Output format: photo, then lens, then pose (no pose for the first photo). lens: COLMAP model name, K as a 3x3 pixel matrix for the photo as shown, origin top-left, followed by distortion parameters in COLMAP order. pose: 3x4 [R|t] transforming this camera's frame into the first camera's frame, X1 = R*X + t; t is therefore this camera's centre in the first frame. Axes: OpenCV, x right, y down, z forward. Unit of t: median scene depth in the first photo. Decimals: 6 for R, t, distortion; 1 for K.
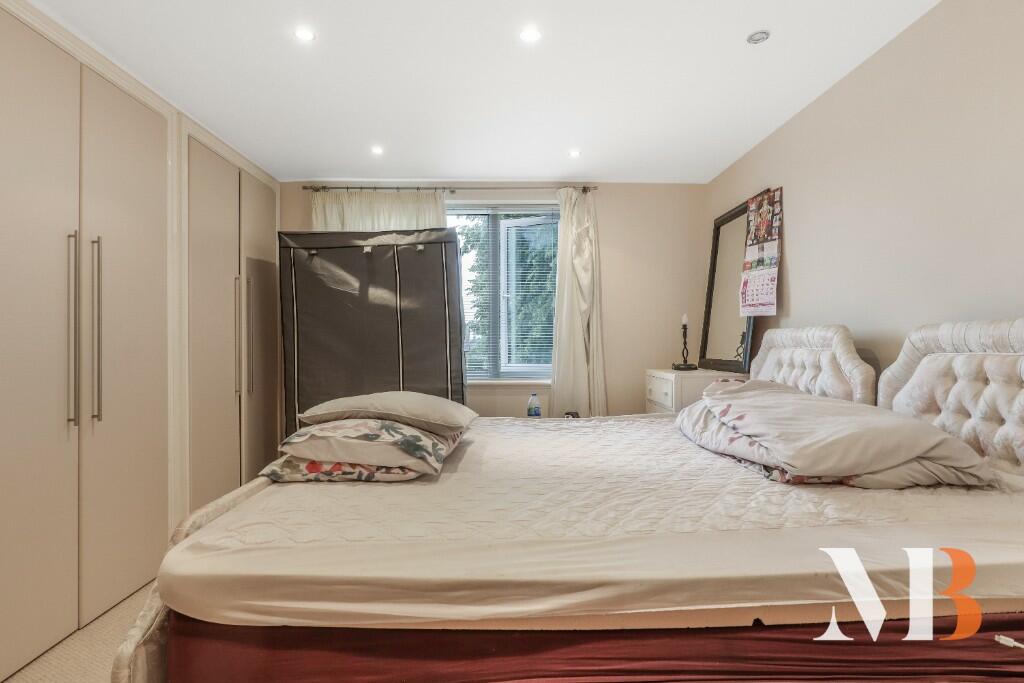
lens RADIAL K [[537.9, 0, 509.4], [0, 537.9, 342.4], [0, 0, 1]] dist [-0.000193, -0.000048]
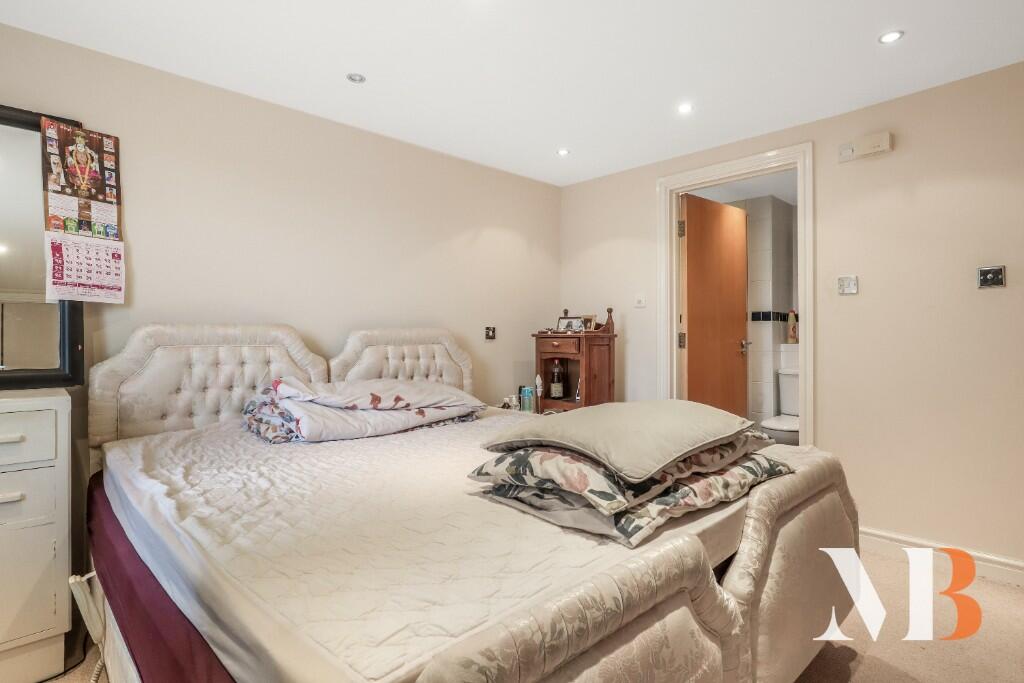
lens RADIAL K [[537.9, 0, 510.1], [0, 537.9, 337.8], [0, 0, 1]] dist [-0.000193, -0.000048]
pose [[-0.695691, -0.006301, 0.718313, -0.432616], [-0.004853, 0.999980, 0.004071, -0.007661], [-0.718325, -0.000654, -0.695708, 1.108378]]
